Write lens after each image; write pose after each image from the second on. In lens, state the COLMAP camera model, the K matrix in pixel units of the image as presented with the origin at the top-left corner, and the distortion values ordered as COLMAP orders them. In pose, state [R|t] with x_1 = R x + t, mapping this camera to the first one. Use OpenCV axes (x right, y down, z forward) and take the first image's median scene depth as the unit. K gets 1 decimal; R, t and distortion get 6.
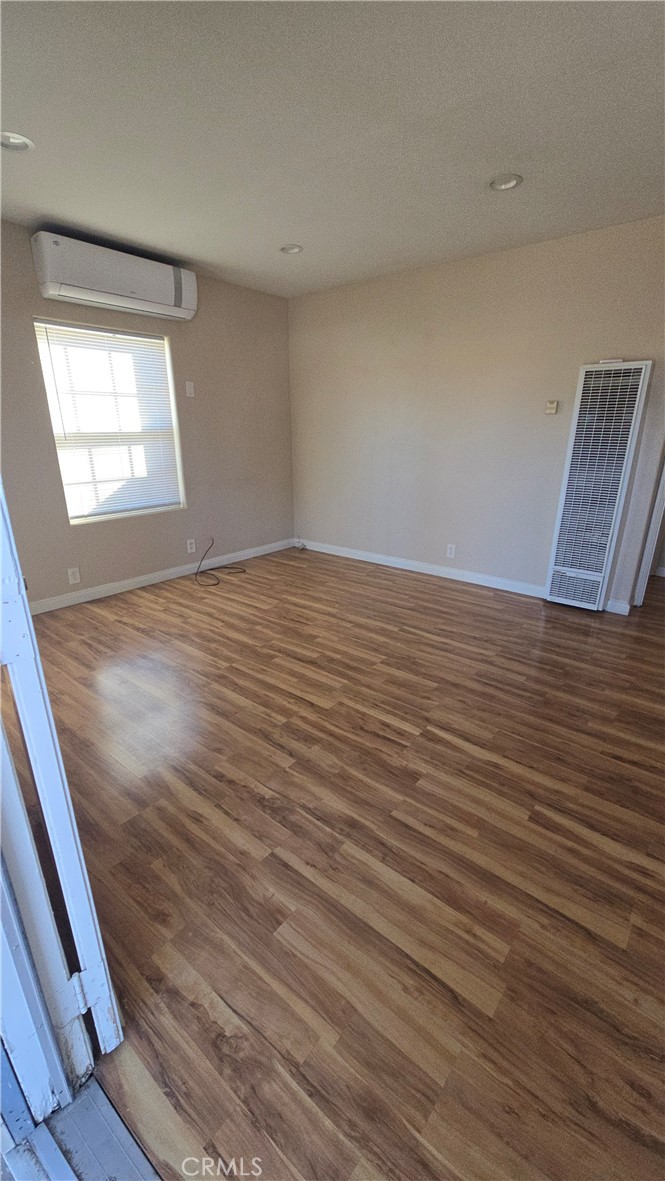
lens RADIAL K [[480.6, 0, 332.5], [0, 480.6, 590.5], [0, 0, 1]] dist [0.011629, -0.000485]
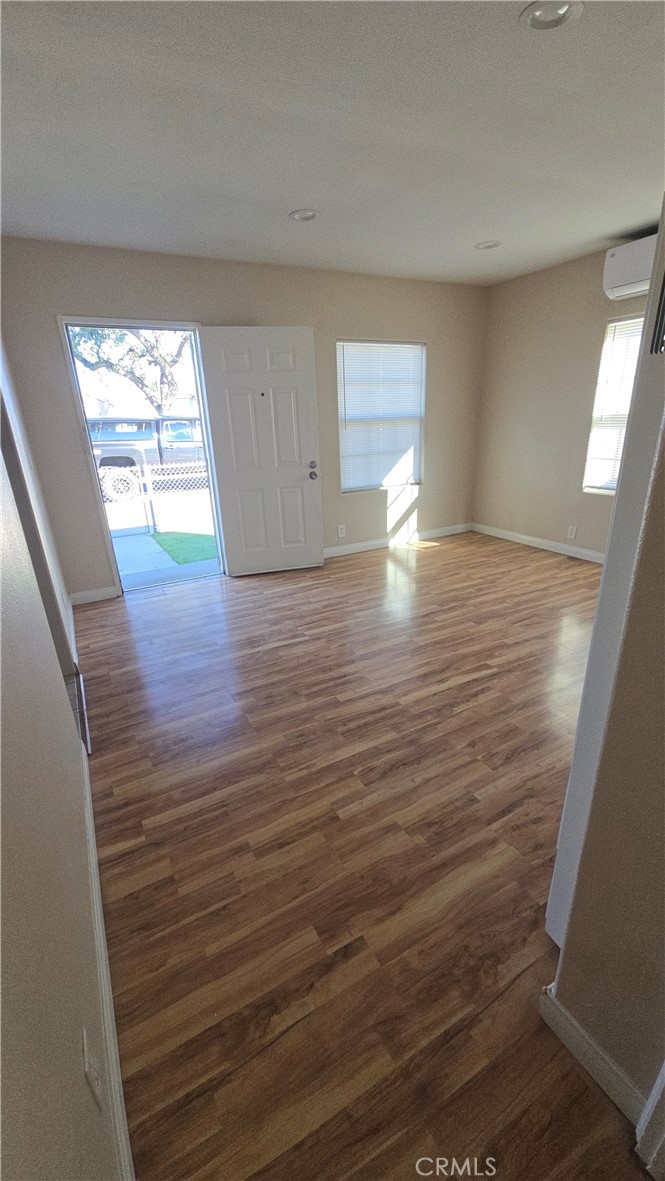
lens RADIAL K [[475.3, 0, 325.9], [0, 475.3, 602.0], [0, 0, 1]] dist [-0.016519, -0.000126]
pose [[-0.378648, 0.354411, -0.854996, 0.912312], [-0.260463, 0.845642, 0.465884, -0.319648], [0.888135, 0.399101, -0.227890, 0.899900]]
